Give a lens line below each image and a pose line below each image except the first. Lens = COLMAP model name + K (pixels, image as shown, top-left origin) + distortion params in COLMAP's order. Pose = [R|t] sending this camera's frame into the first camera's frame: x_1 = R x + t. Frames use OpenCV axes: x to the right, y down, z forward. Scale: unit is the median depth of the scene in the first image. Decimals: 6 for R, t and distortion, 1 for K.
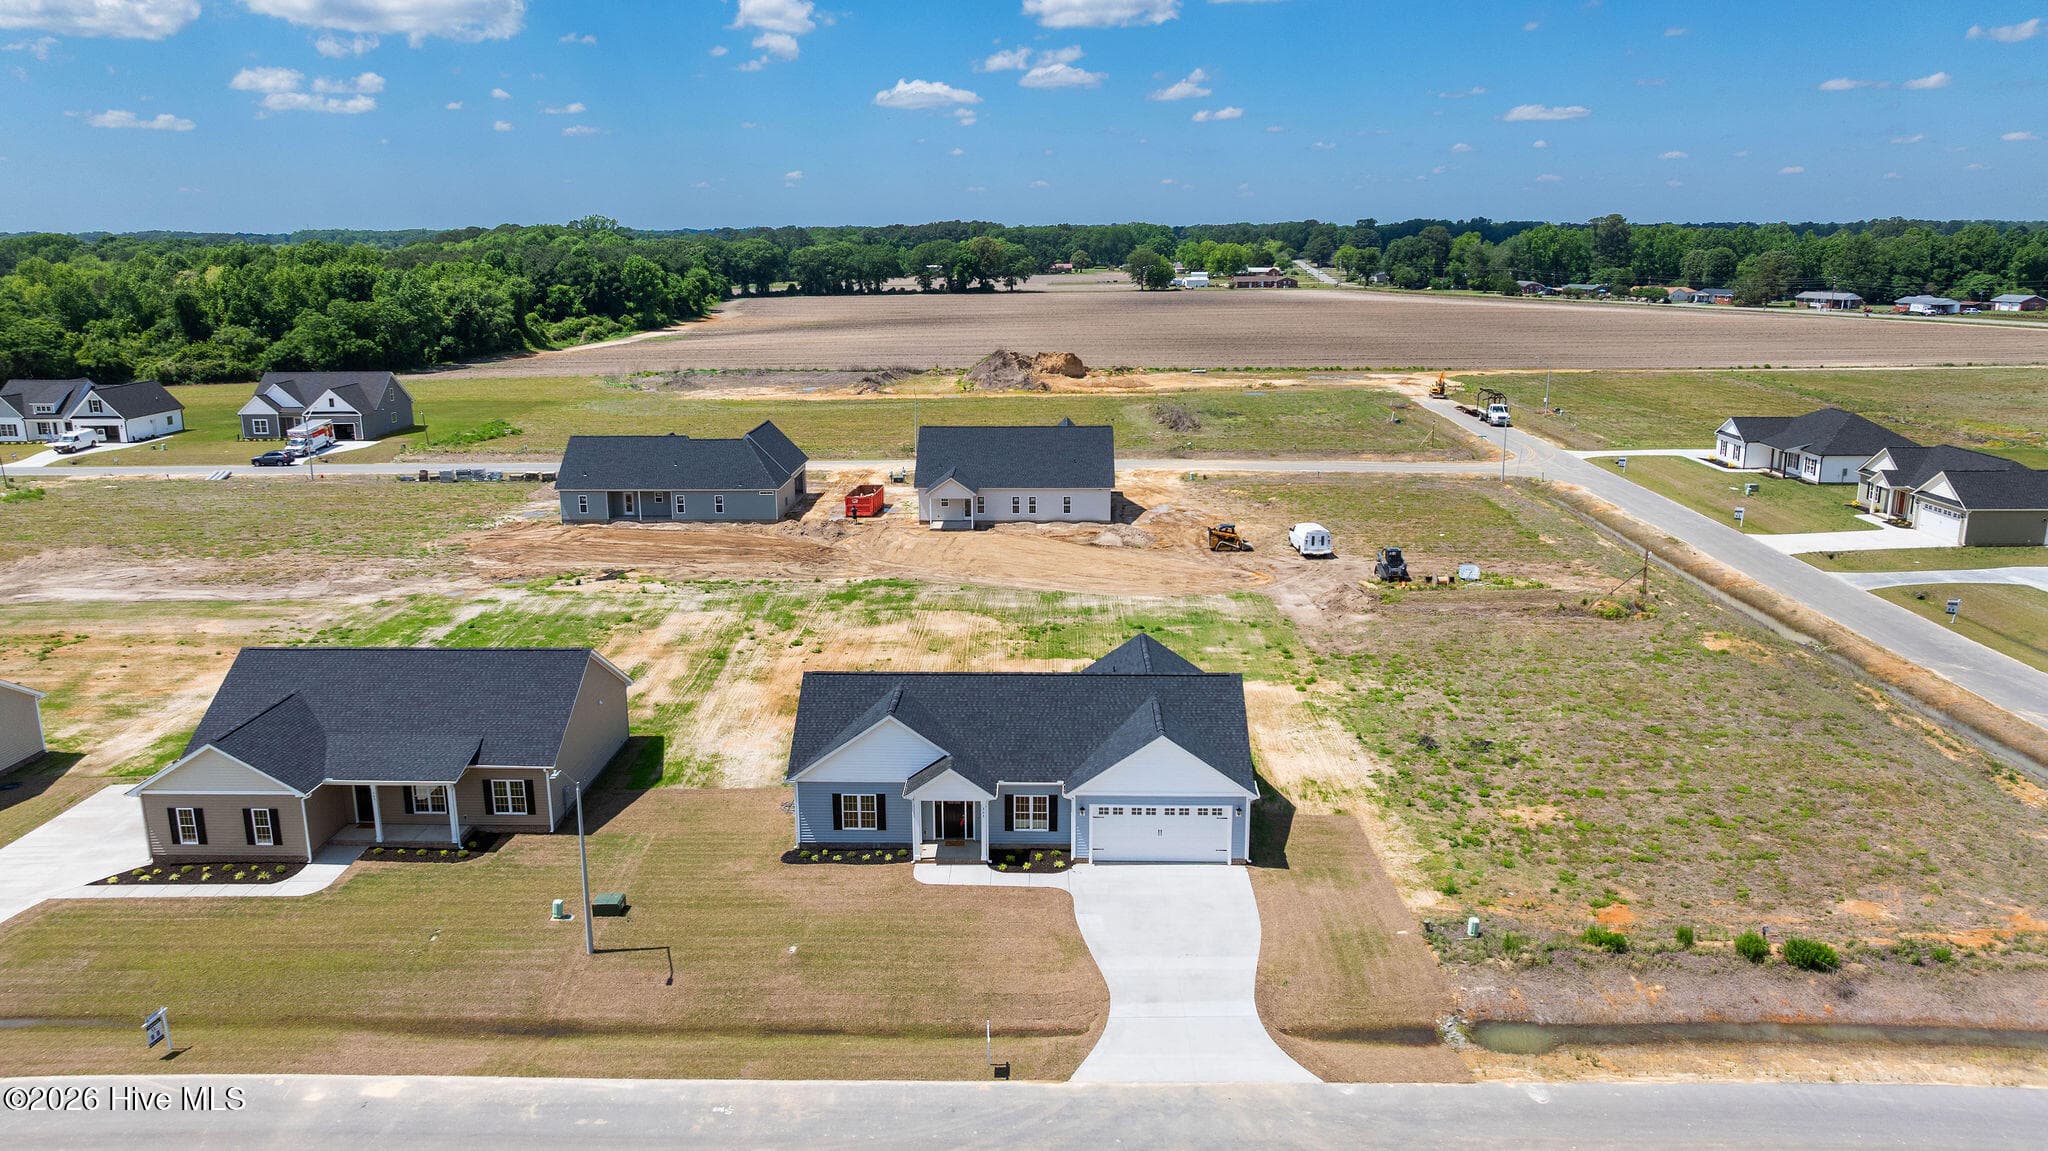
lens RADIAL K [[1455.2, 0, 1013.1], [0, 1455.2, 573.5], [0, 0, 1]] dist [-0.039429, 0.041981]
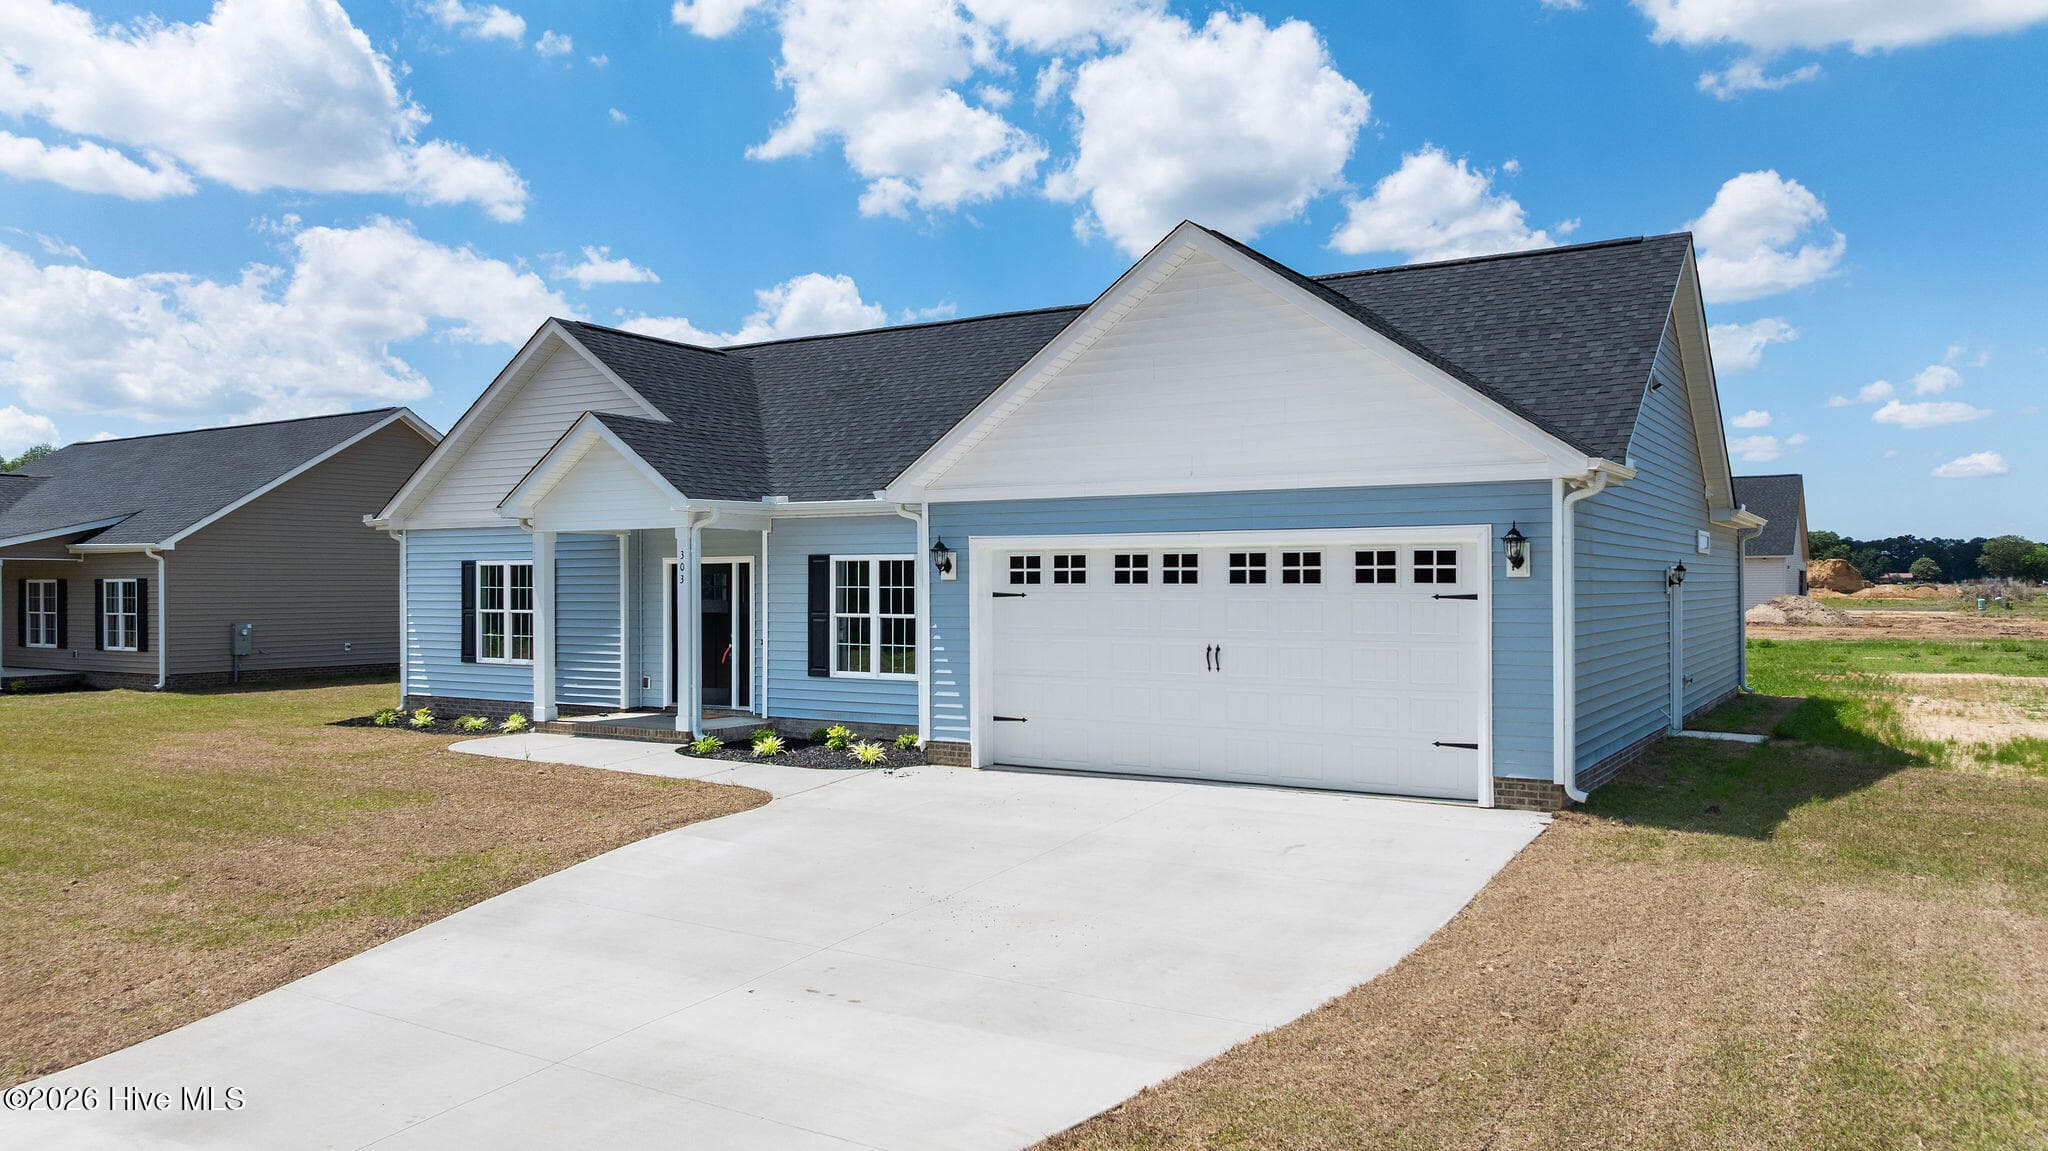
lens RADIAL K [[1466.3, 0, 1018.1], [0, 1466.3, 588.7], [0, 0, 1]] dist [-0.037823, 0.038785]
pose [[0.865332, 0.004435, -0.501180, 0.196823], [-0.117758, 0.973768, -0.194702, 0.217516], [0.487170, 0.227500, 0.843154, 0.754205]]
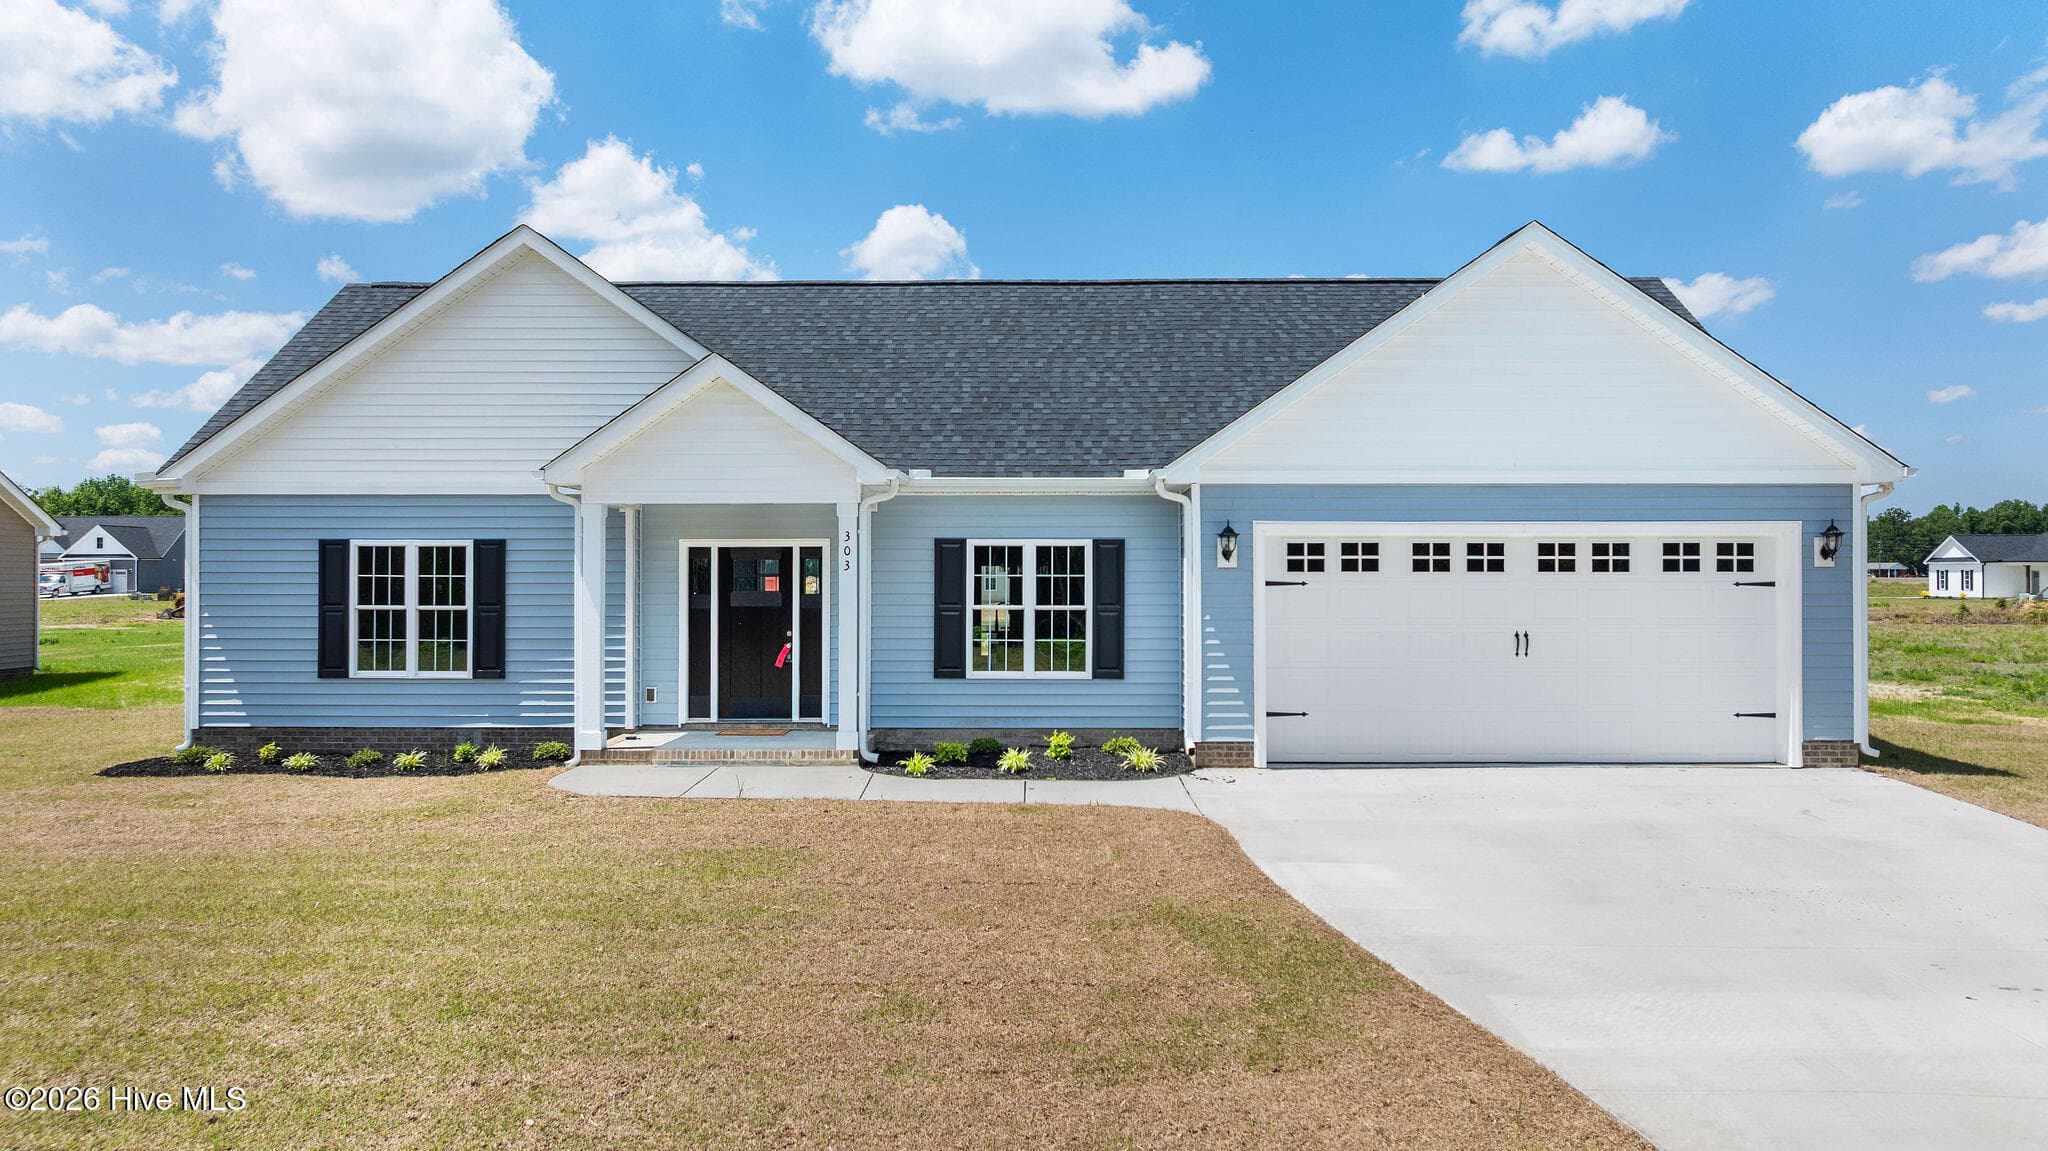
lens RADIAL K [[1466.3, 0, 1018.1], [0, 1466.3, 588.7], [0, 0, 1]] dist [-0.037823, 0.038785]
pose [[0.999867, 0.004210, 0.015750, 0.005916], [-0.000605, 0.975000, -0.222206, 0.224265], [-0.016291, 0.222167, 0.974872, 0.731896]]
